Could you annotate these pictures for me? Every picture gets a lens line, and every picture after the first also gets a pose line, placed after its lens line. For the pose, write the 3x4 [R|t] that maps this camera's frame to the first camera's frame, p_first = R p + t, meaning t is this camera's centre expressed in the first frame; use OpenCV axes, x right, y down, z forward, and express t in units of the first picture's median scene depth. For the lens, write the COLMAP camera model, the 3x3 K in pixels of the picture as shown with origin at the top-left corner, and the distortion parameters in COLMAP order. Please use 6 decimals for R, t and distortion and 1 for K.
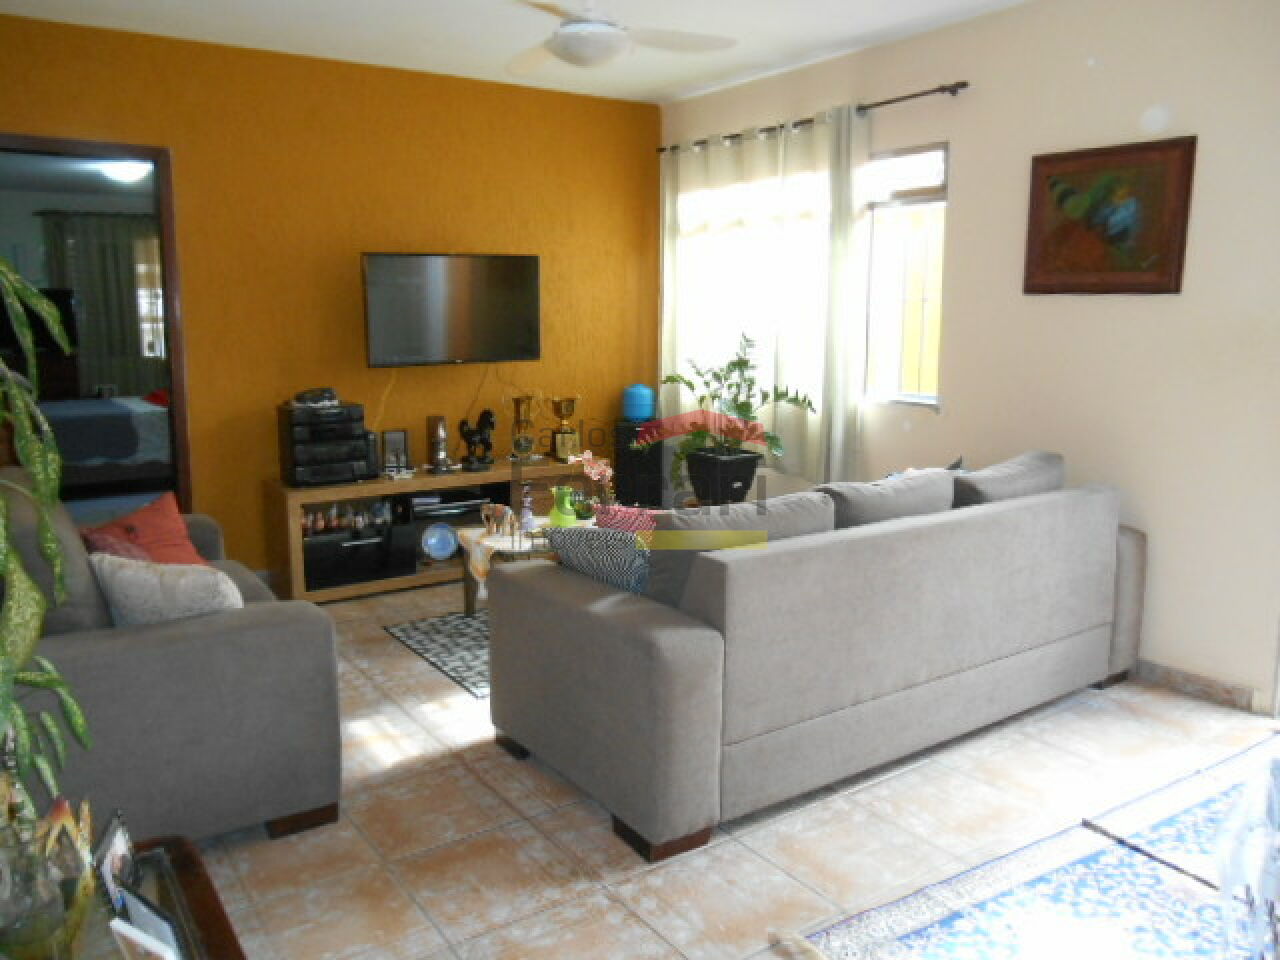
lens RADIAL K [[988.8, 0, 638.9], [0, 988.8, 479.7], [0, 0, 1]] dist [-0.033592, 0.013046]
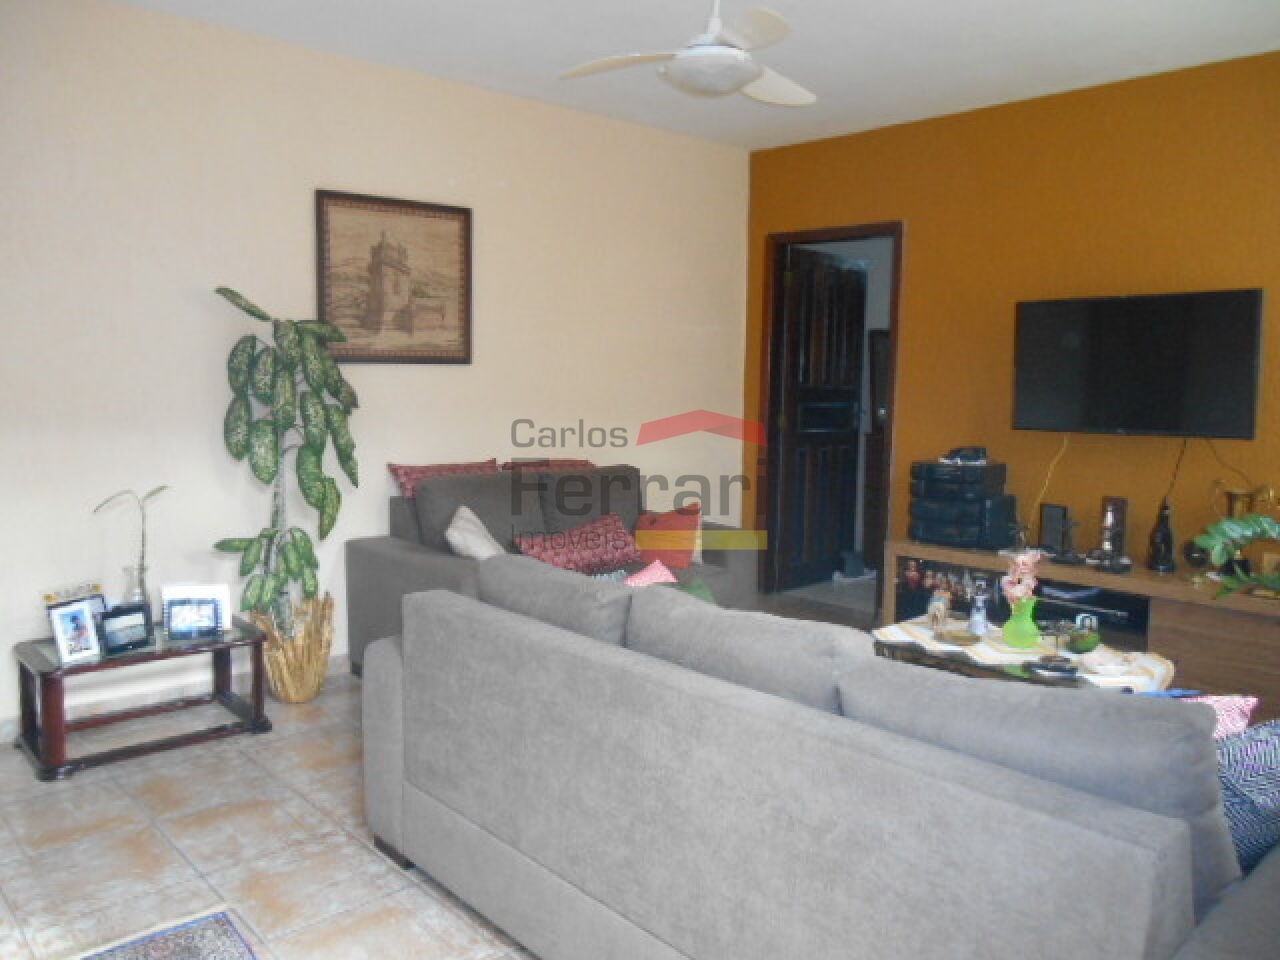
lens RADIAL K [[988.8, 0, 641.0], [0, 988.8, 480.2], [0, 0, 1]] dist [-0.033592, 0.013046]
pose [[0.144088, 0.116342, -0.982702, 1.102705], [-0.182869, 0.979091, 0.089102, -0.168901], [0.972521, 0.166867, 0.162351, 1.047195]]
